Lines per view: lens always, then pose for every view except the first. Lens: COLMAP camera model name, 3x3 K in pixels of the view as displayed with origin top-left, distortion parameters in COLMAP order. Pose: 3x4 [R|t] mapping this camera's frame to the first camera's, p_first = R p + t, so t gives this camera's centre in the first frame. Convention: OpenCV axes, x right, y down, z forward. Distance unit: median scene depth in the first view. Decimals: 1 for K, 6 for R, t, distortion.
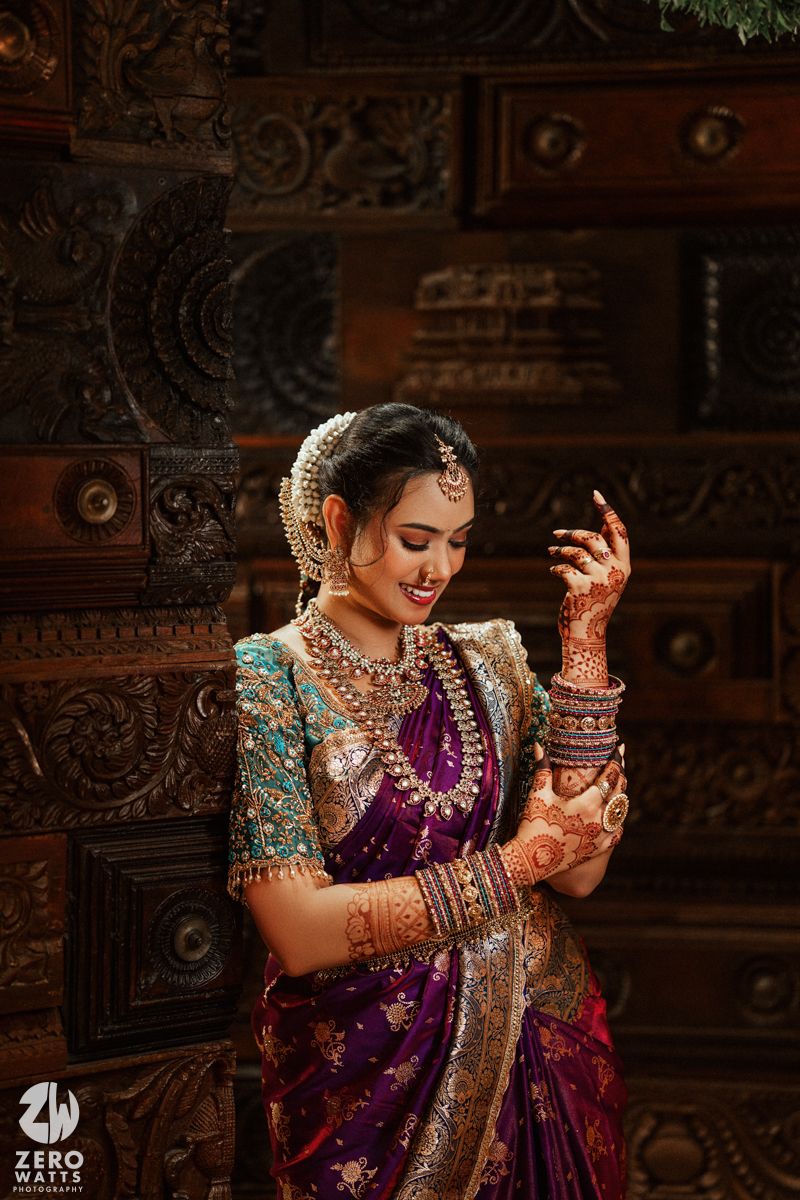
lens RADIAL K [[2906.9, 0, 399.2], [0, 2906.9, 589.6], [0, 0, 1]] dist [0.743786, 0.214538]
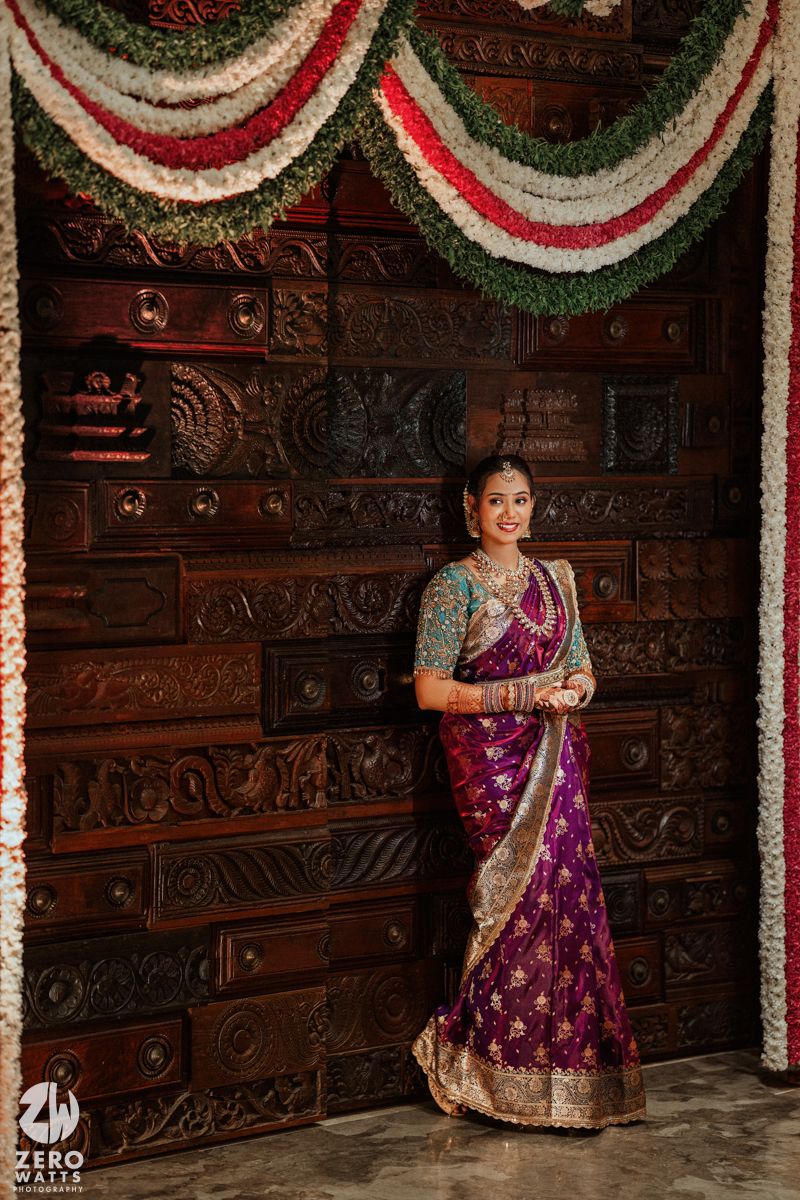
lens RADIAL K [[2829.1, 0, 400.0], [0, 2829.1, 600.0], [0, 0, 1]] dist [0.620040, 0.163855]
pose [[0.997230, 0.002360, 0.074346, -0.169617], [-0.002003, 0.999986, -0.004871, 0.058357], [-0.074357, 0.004709, 0.997221, -1.291493]]
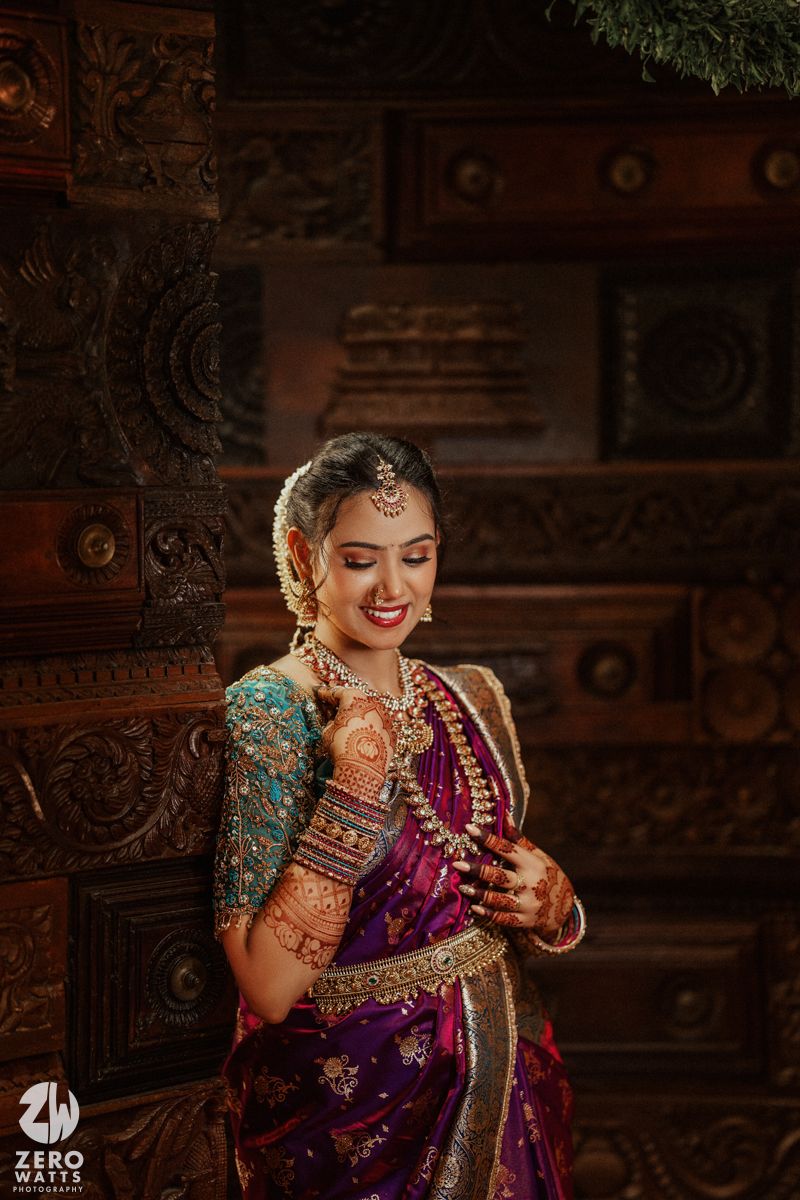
lens RADIAL K [[2911.2, 0, 400.0], [0, 2911.2, 600.0], [0, 0, 1]] dist [0.730254, 0.459008]
pose [[0.995365, -0.011240, 0.095512, -0.094132], [0.010668, 0.999922, 0.006497, -0.016569], [-0.095577, -0.005448, 0.995407, -0.010205]]
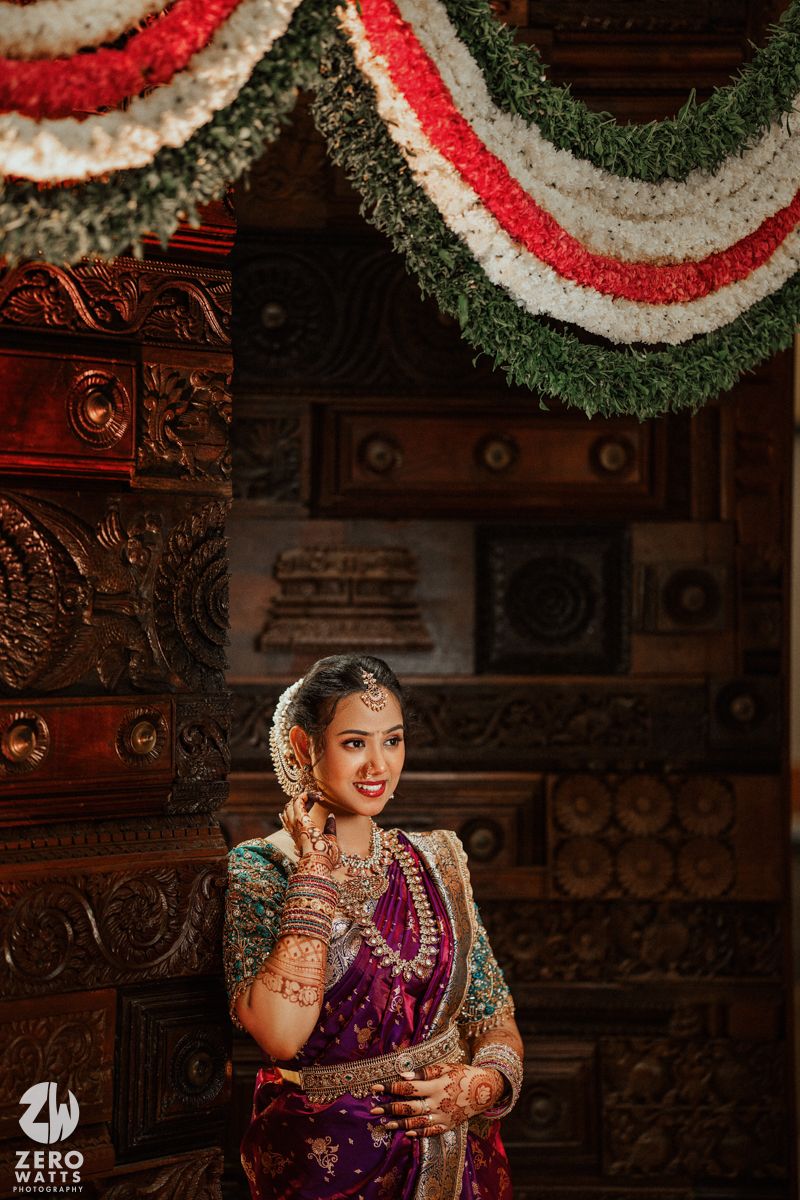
lens RADIAL K [[2911.2, 0, 400.0], [0, 2911.2, 600.0], [0, 0, 1]] dist [0.730254, 0.459008]
pose [[0.981963, 0.009805, 0.188820, -0.239162], [0.001407, 0.998248, -0.059152, -0.013053], [-0.189070, 0.058351, 0.980228, -0.348011]]
